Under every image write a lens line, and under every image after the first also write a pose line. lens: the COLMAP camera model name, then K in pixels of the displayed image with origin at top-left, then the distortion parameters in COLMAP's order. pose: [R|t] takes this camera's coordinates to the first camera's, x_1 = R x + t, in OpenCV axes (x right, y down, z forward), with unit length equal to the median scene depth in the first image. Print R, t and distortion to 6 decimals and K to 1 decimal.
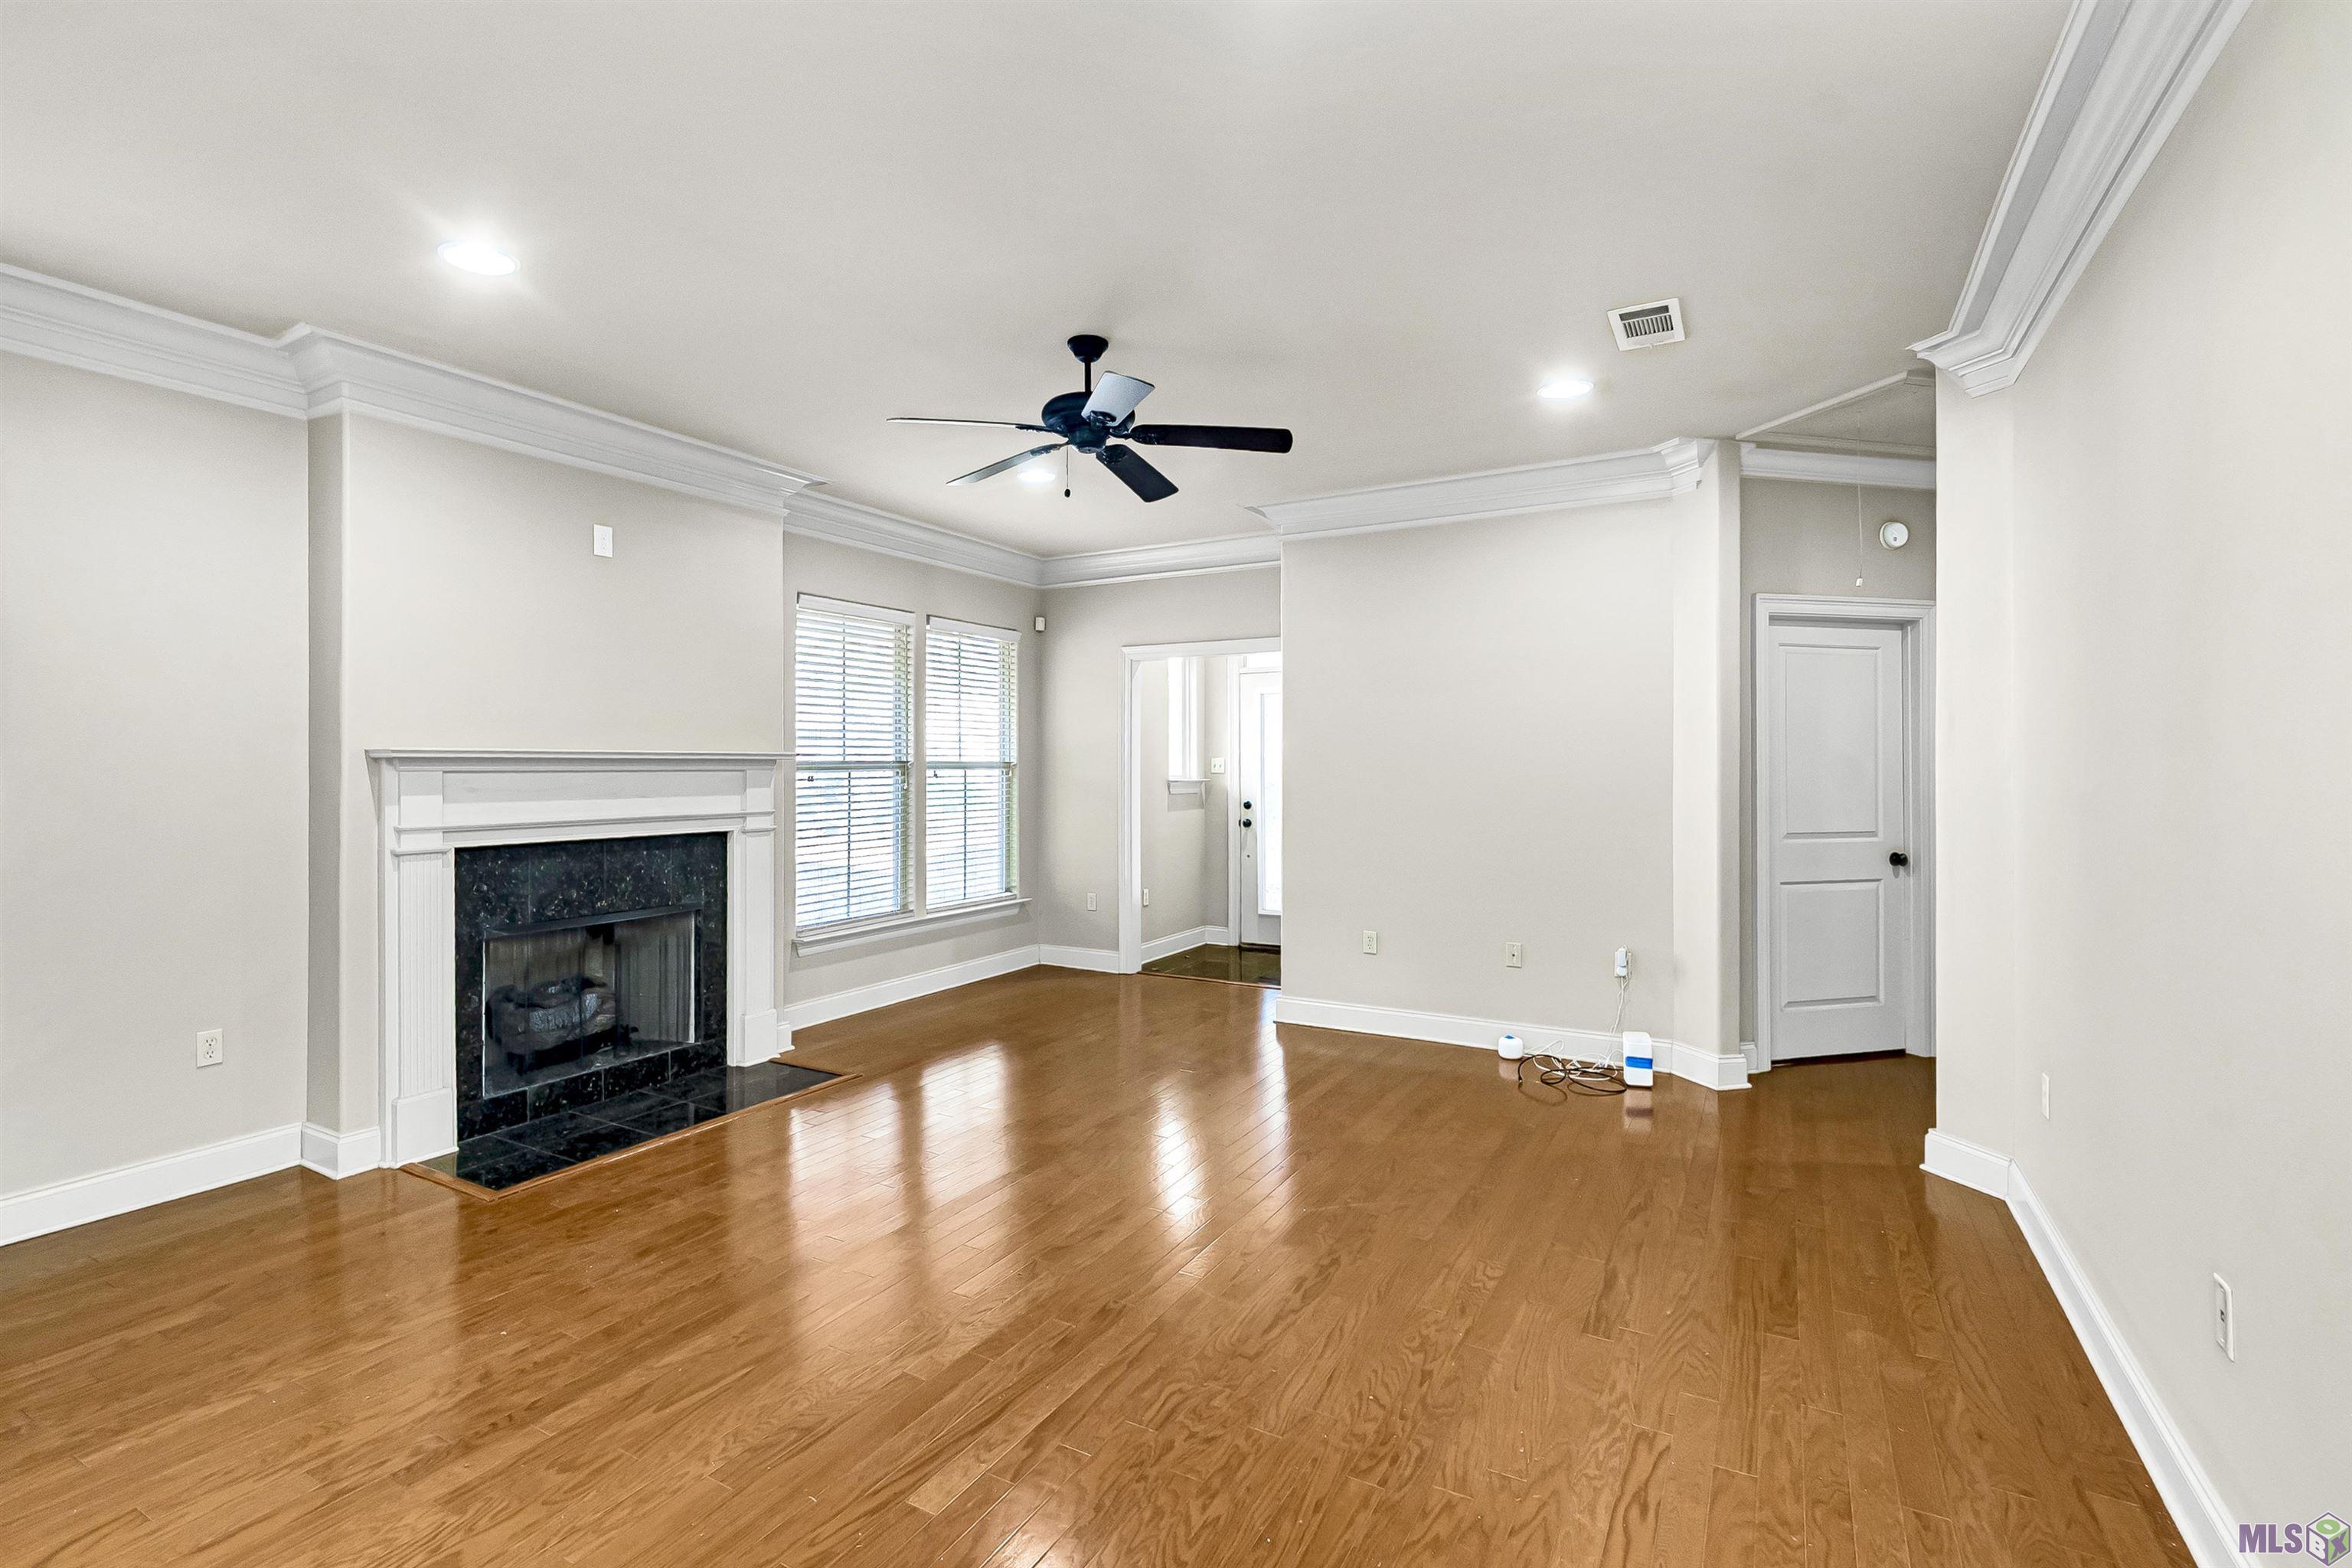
lens RADIAL K [[1068.4, 0, 1172.6], [0, 1068.4, 757.4], [0, 0, 1]] dist [-0.001014, -0.000259]
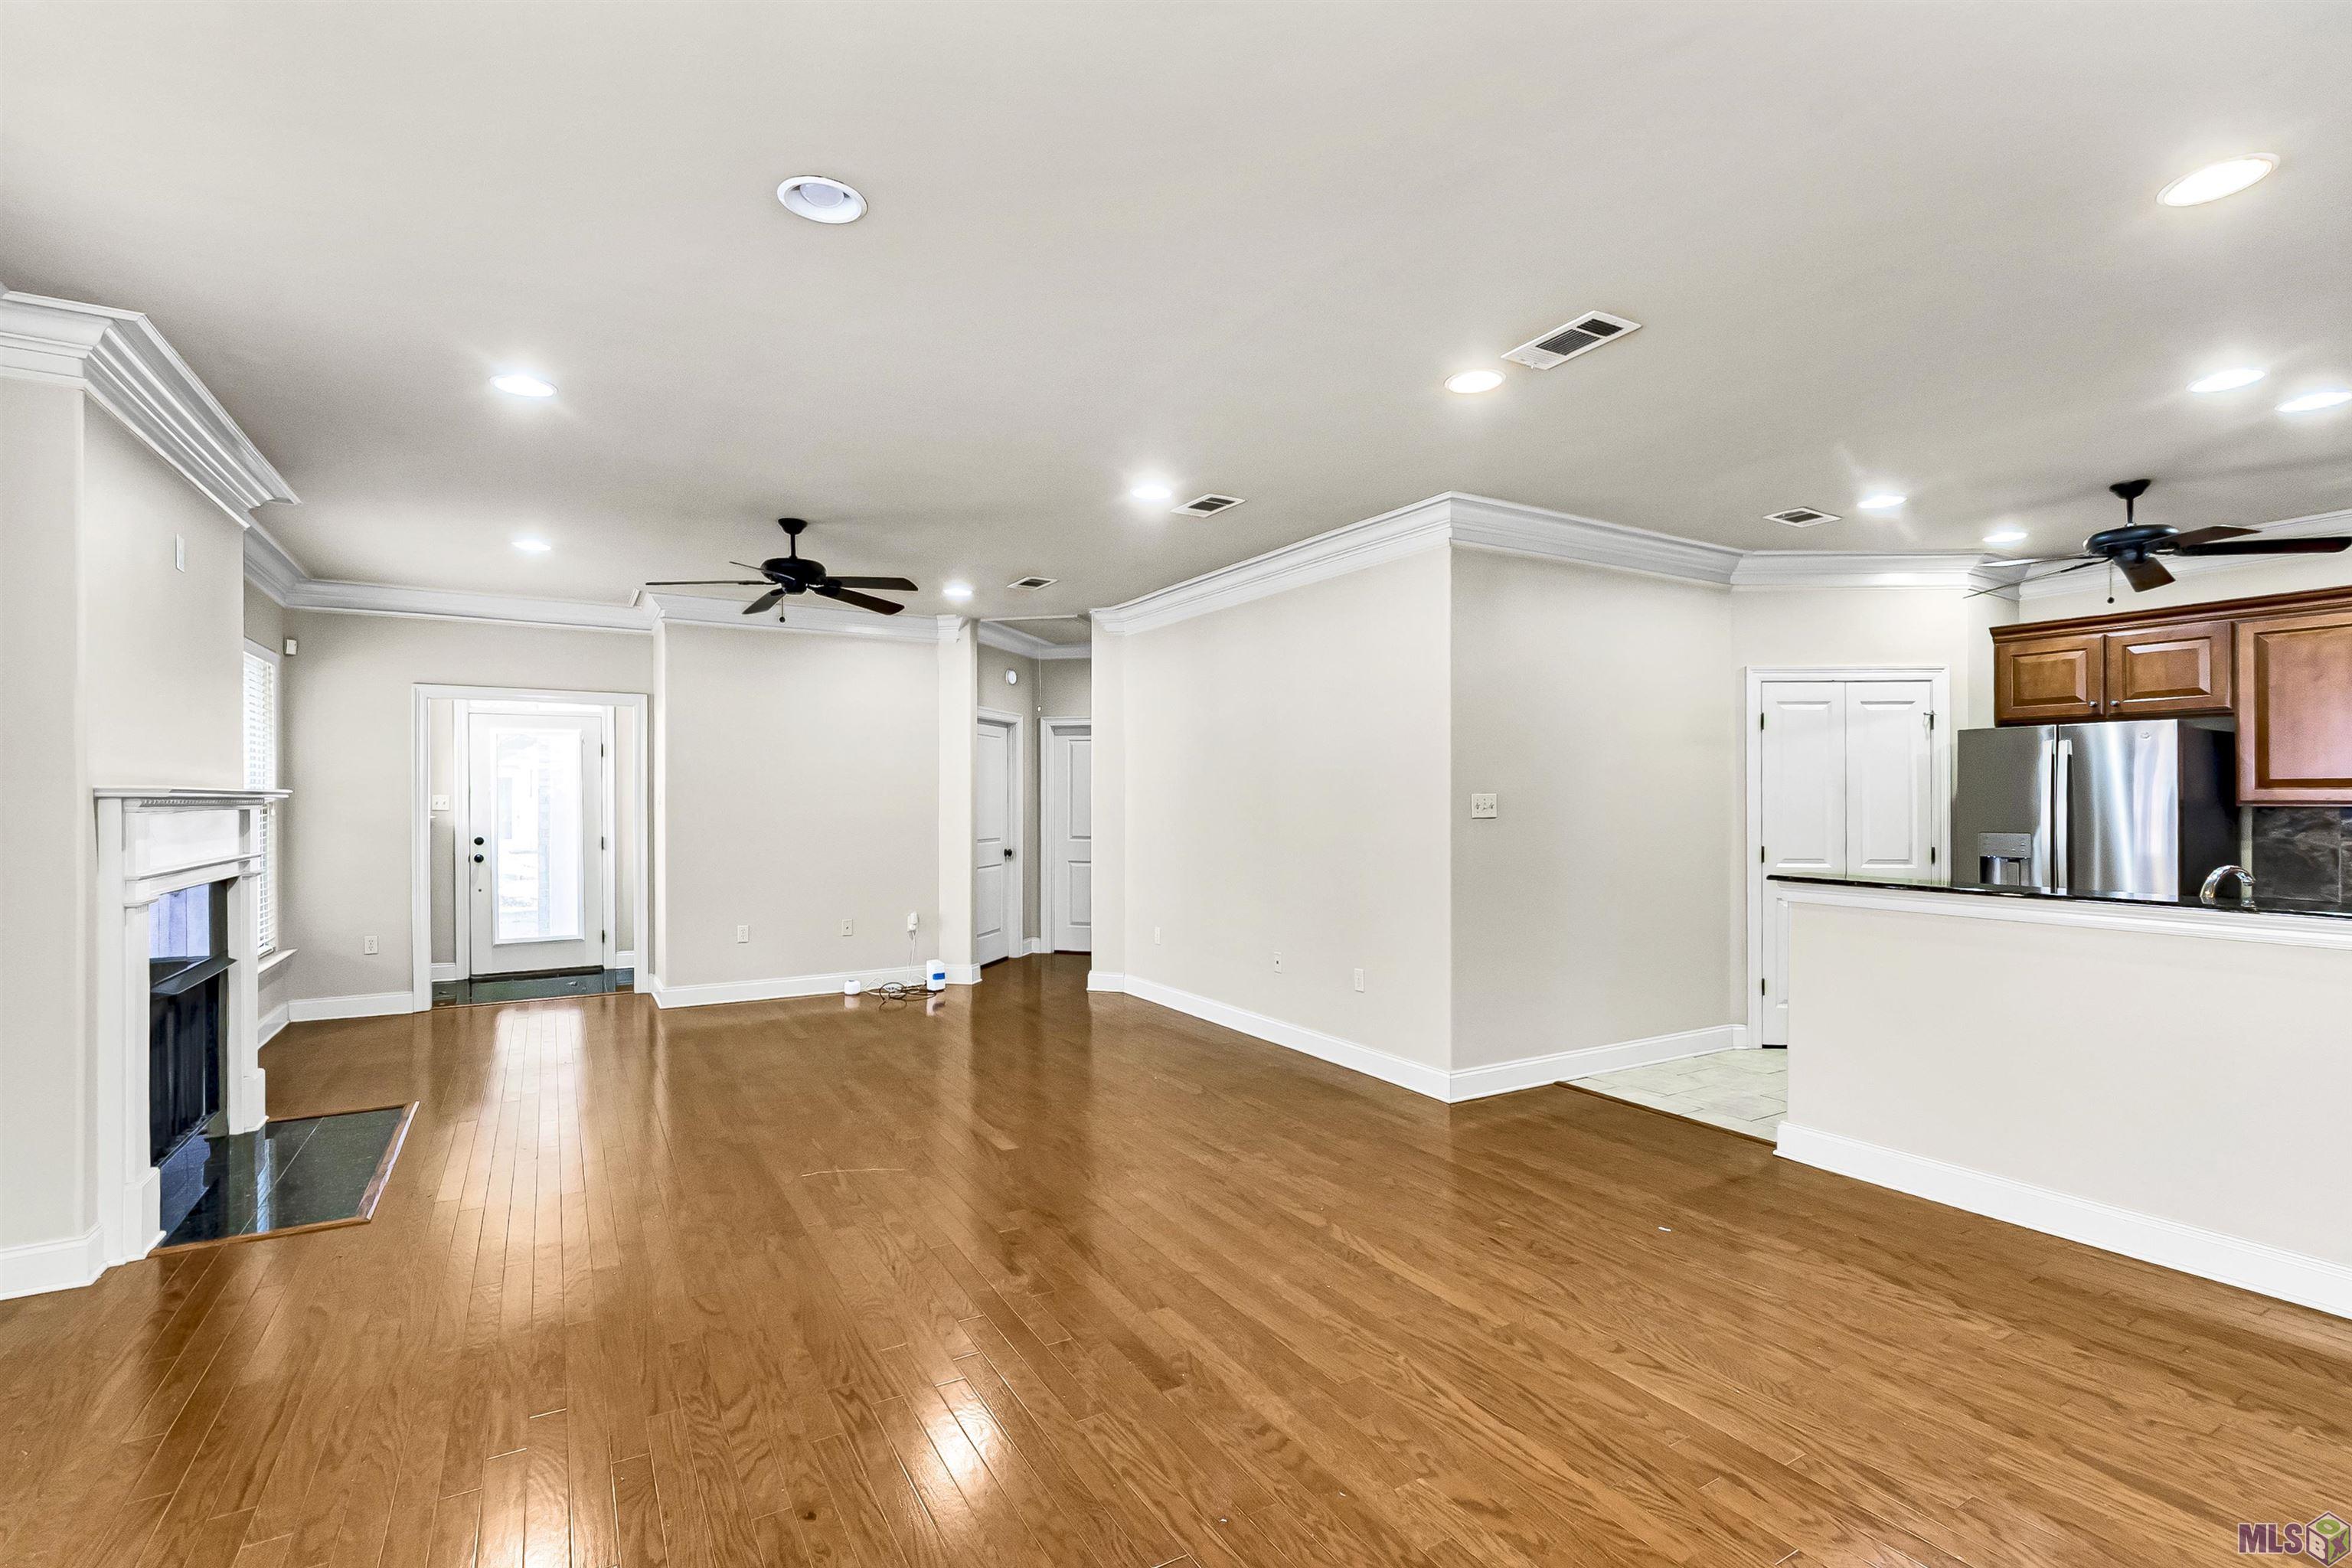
lens RADIAL K [[1032.0, 0, 1176.0], [0, 1032.0, 784.0], [0, 0, 1]] dist [0.000173, 0.000048]
pose [[0.486261, 0.013051, 0.873716, -0.810821], [-0.005447, 0.999914, -0.011904, -0.003949], [-0.873797, 0.001029, 0.486290, -0.129638]]
